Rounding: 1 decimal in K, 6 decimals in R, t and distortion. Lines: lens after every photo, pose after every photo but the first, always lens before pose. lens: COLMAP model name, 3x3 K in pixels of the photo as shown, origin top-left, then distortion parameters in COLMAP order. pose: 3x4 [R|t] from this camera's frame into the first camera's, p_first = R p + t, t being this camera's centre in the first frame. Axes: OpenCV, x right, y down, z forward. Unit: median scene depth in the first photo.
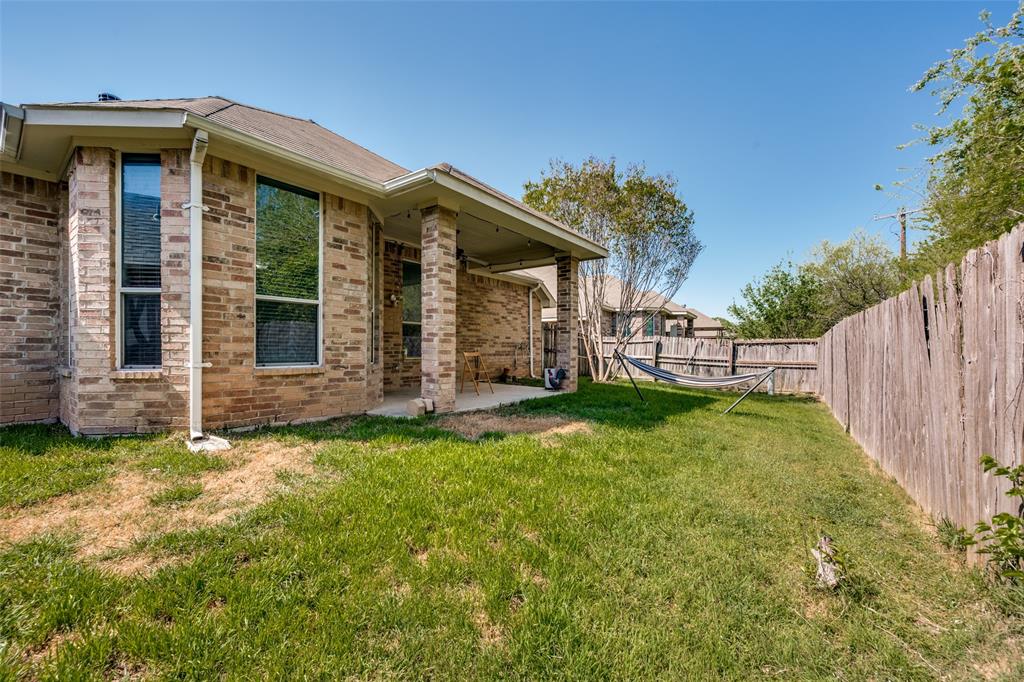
lens RADIAL K [[405.1, 0, 512.0], [0, 405.1, 341.0], [0, 0, 1]] dist [0.001455, -0.000043]
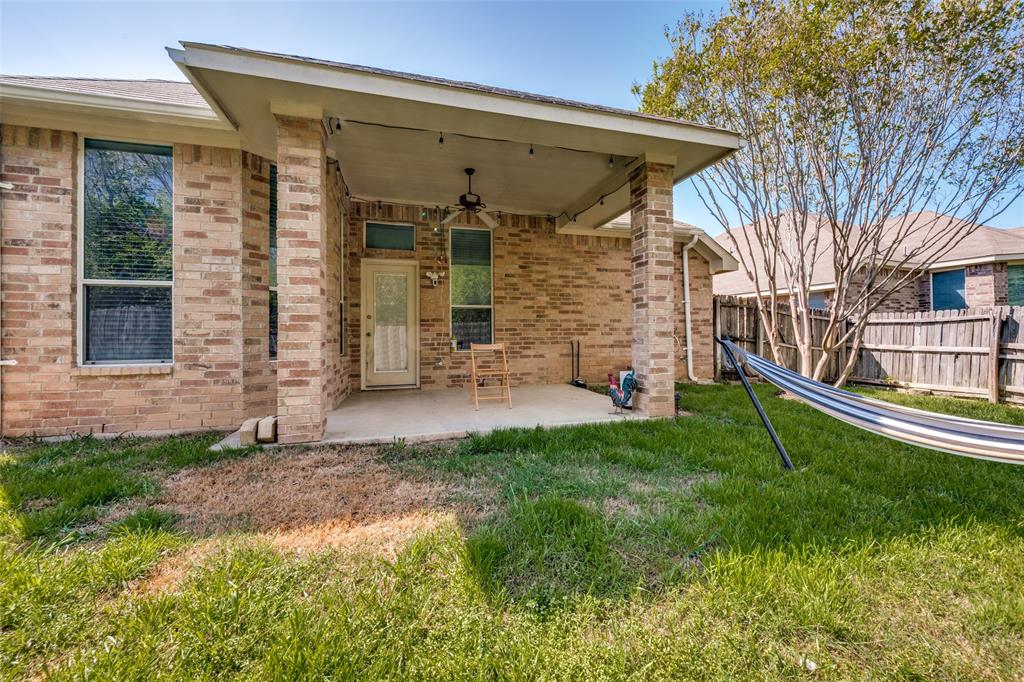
lens RADIAL K [[403.8, 0, 514.4], [0, 403.8, 328.3], [0, 0, 1]] dist [-0.000944, 0.000012]
pose [[0.801661, -0.027646, -0.597139, 0.503342], [0.024648, 0.999609, -0.013189, 0.017715], [0.597271, -0.004145, 0.802029, 0.737687]]
